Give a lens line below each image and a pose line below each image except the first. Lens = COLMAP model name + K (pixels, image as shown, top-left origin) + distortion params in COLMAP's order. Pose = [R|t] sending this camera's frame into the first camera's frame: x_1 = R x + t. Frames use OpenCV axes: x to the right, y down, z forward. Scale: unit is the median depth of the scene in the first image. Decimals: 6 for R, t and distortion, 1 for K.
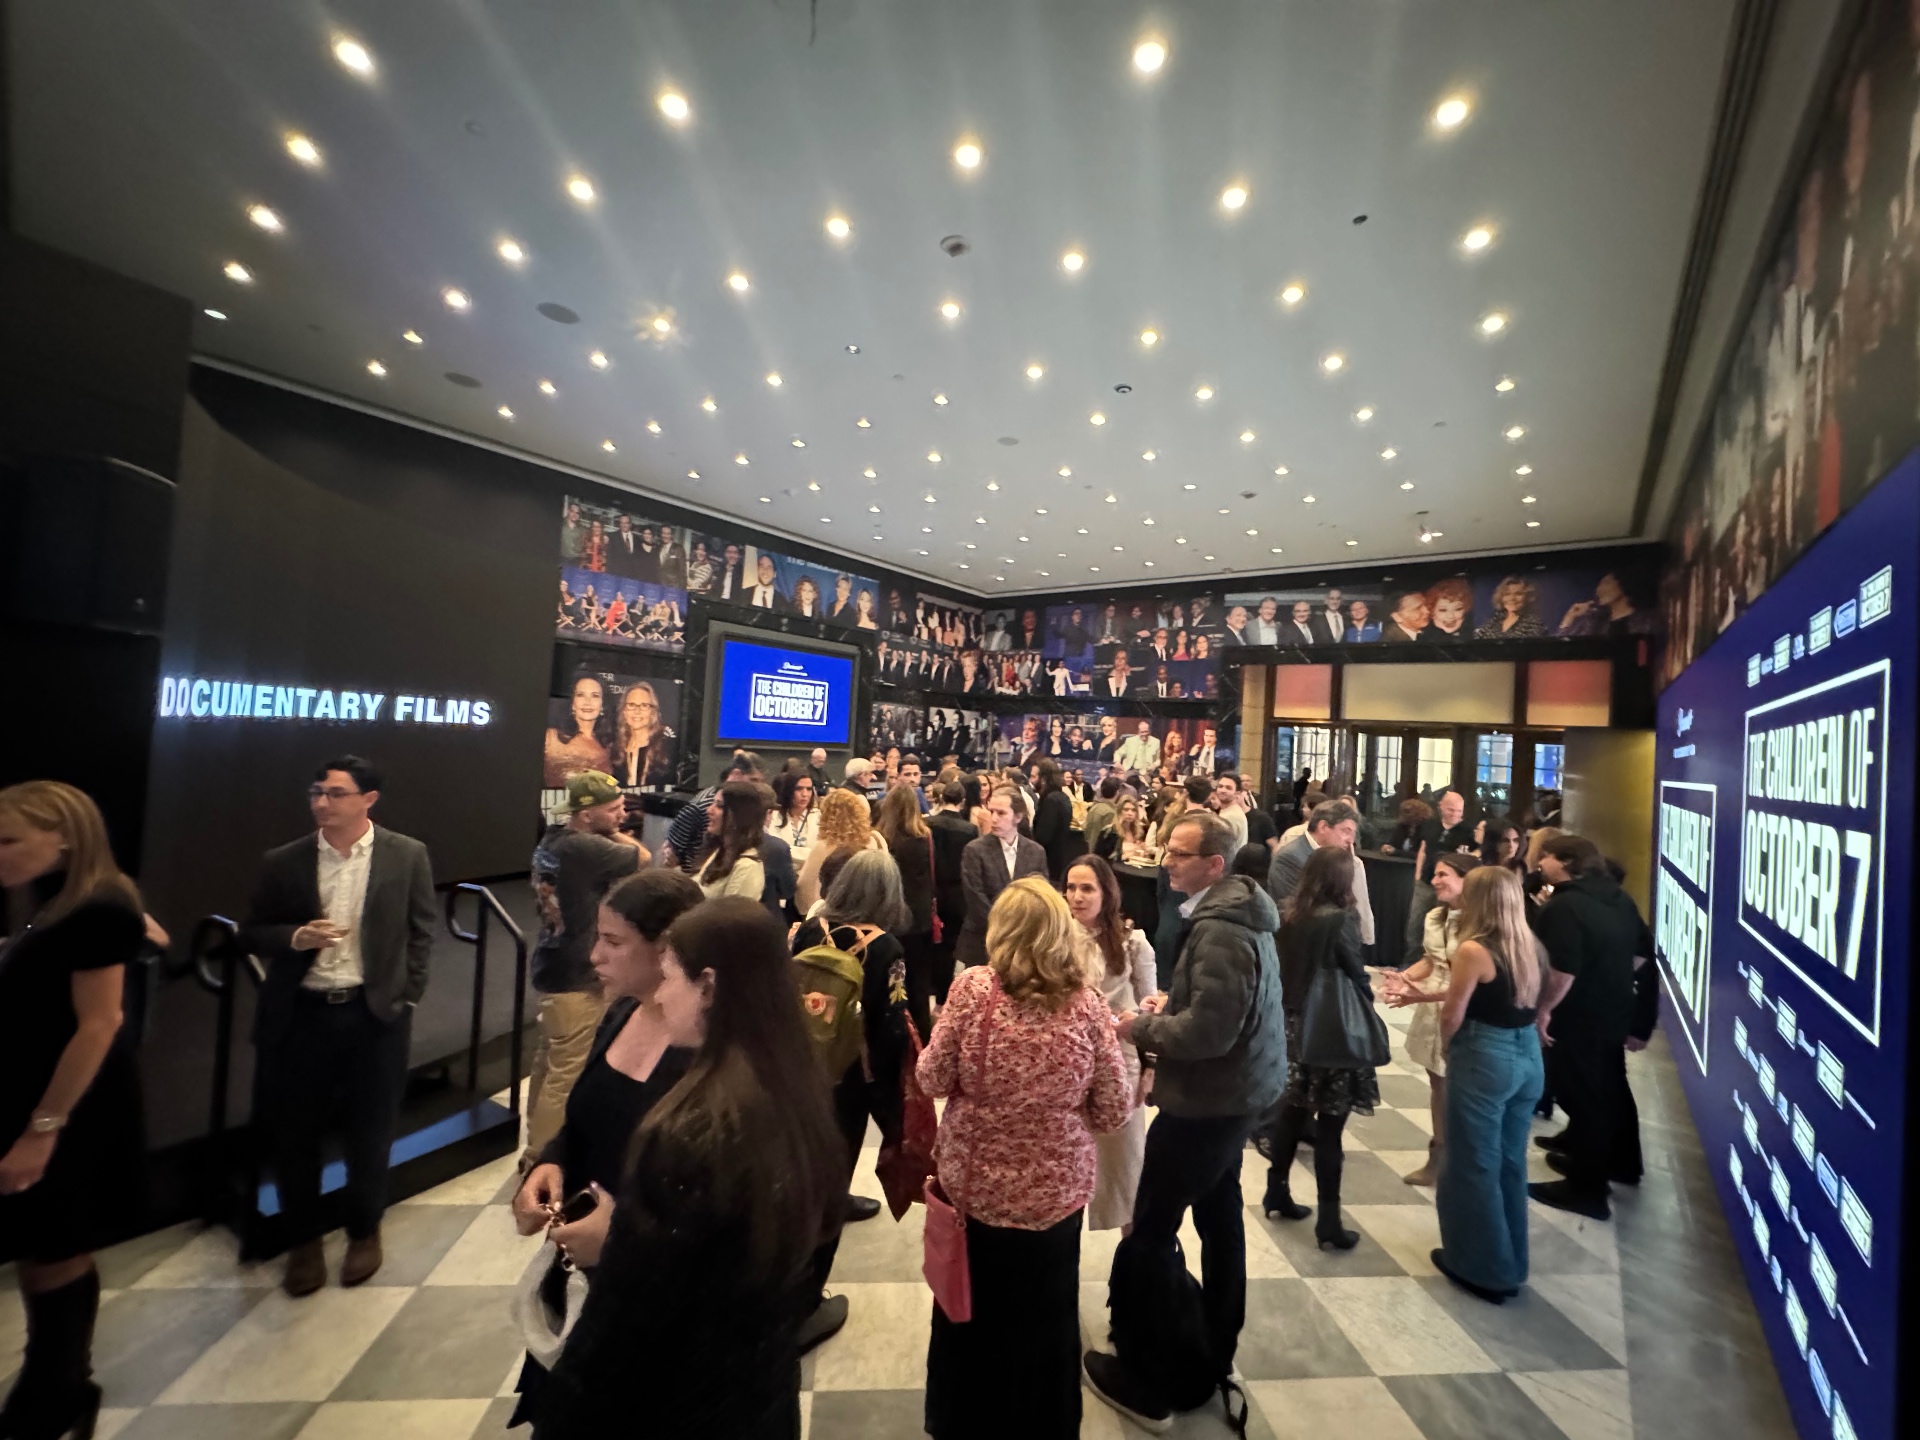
lens RADIAL K [[769.2, 0, 961.2], [0, 769.2, 719.5], [0, 0, 1]] dist [-0.003171, -0.000298]
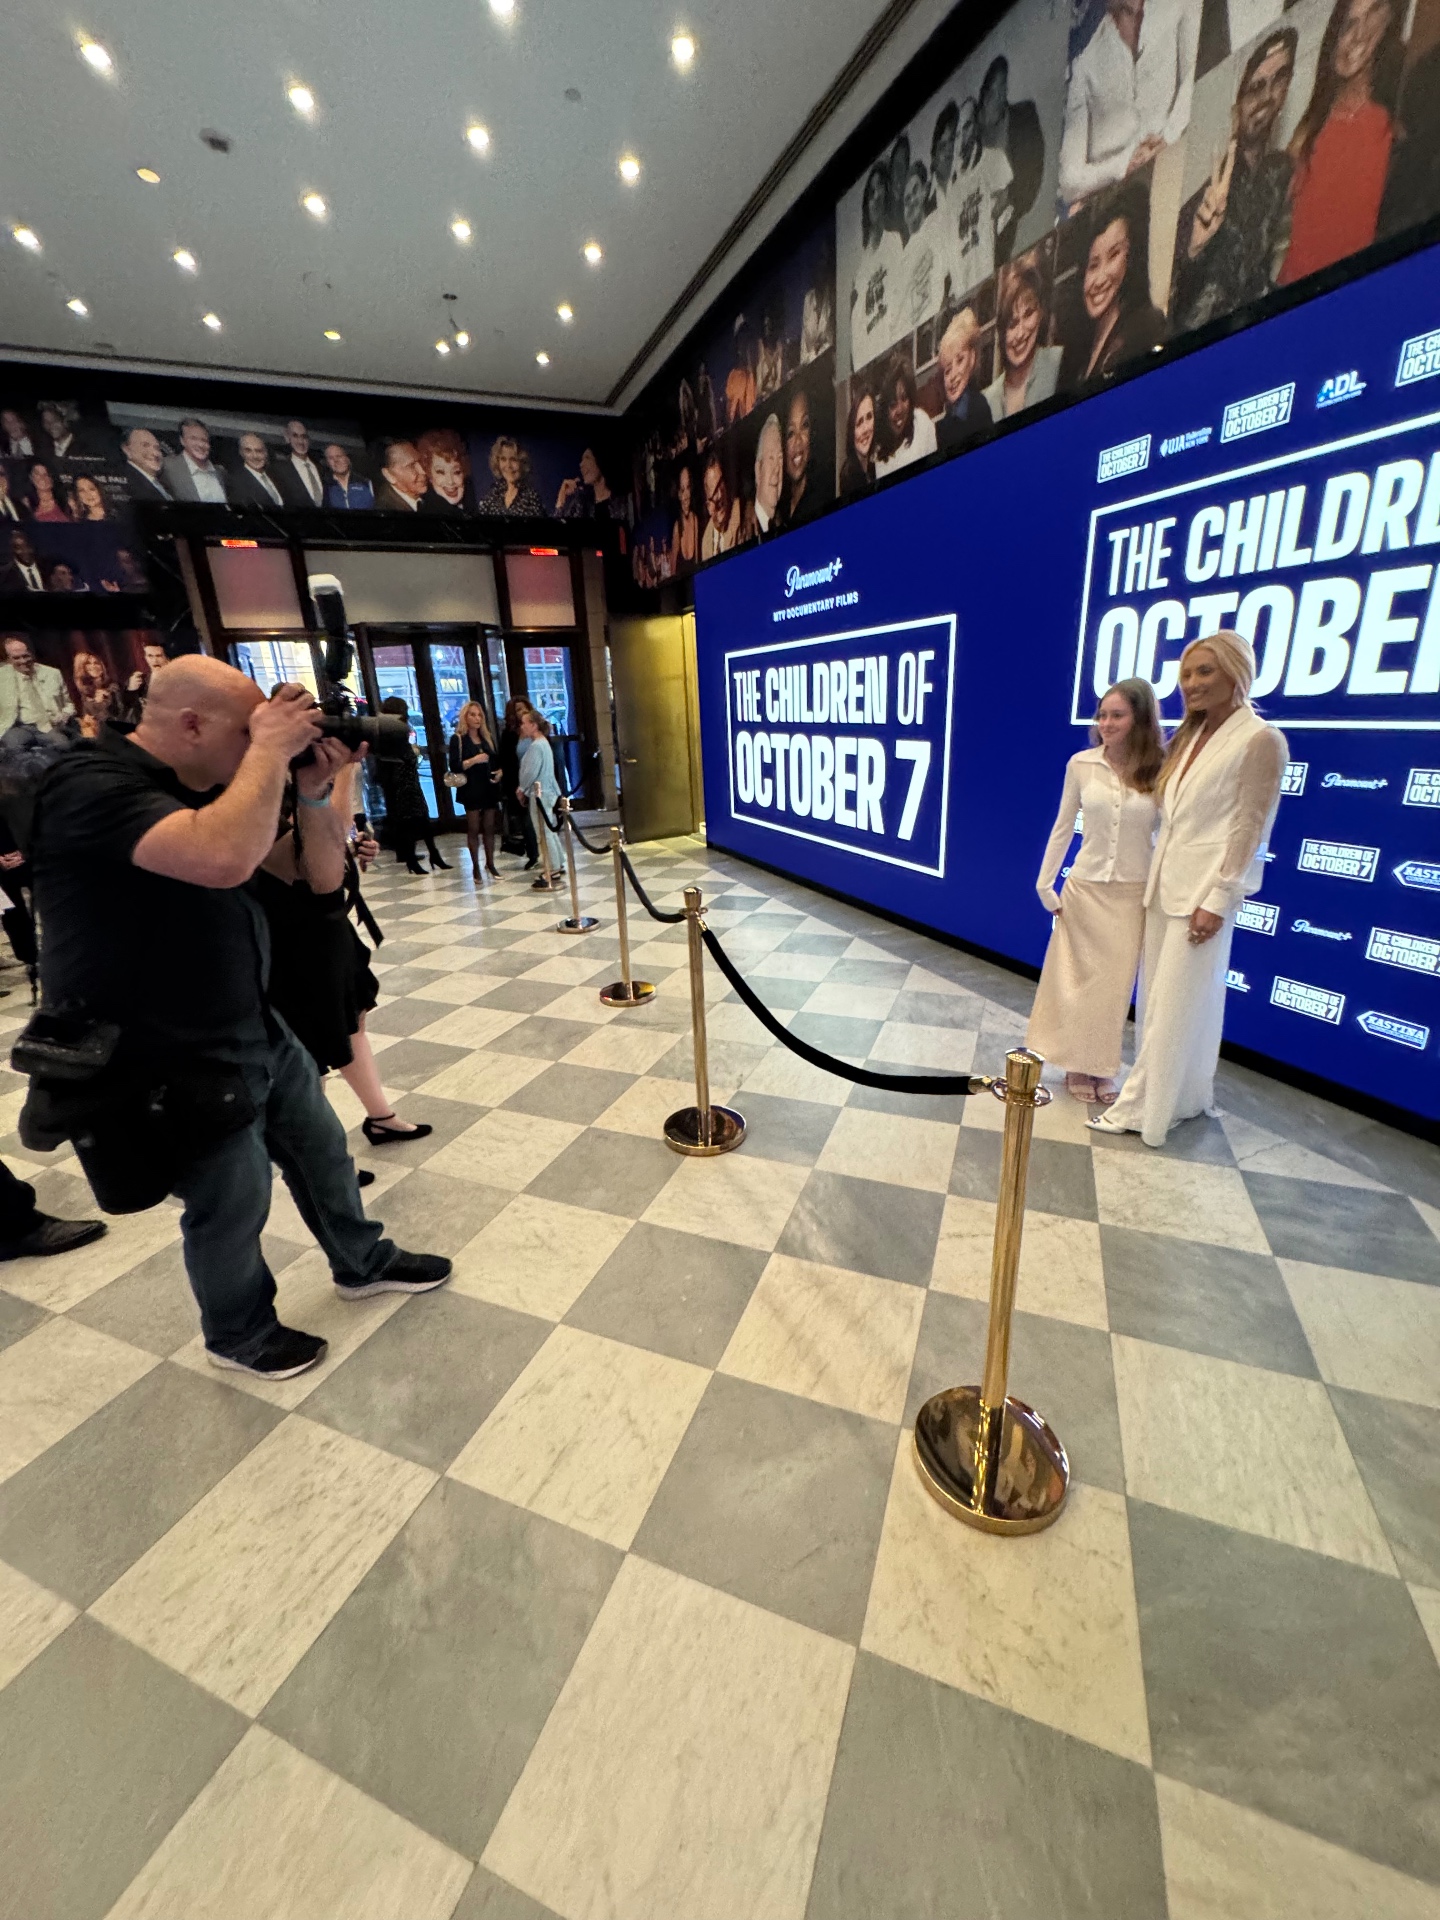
lens RADIAL K [[769.2, 0, 722.8], [0, 769.2, 963.9], [0, 0, 1]] dist [-0.003171, -0.000298]
pose [[0.470018, -0.361407, 0.805275, -0.076538], [0.048948, 0.921600, 0.385043, 0.038371], [-0.881299, -0.141560, 0.450859, 0.266766]]
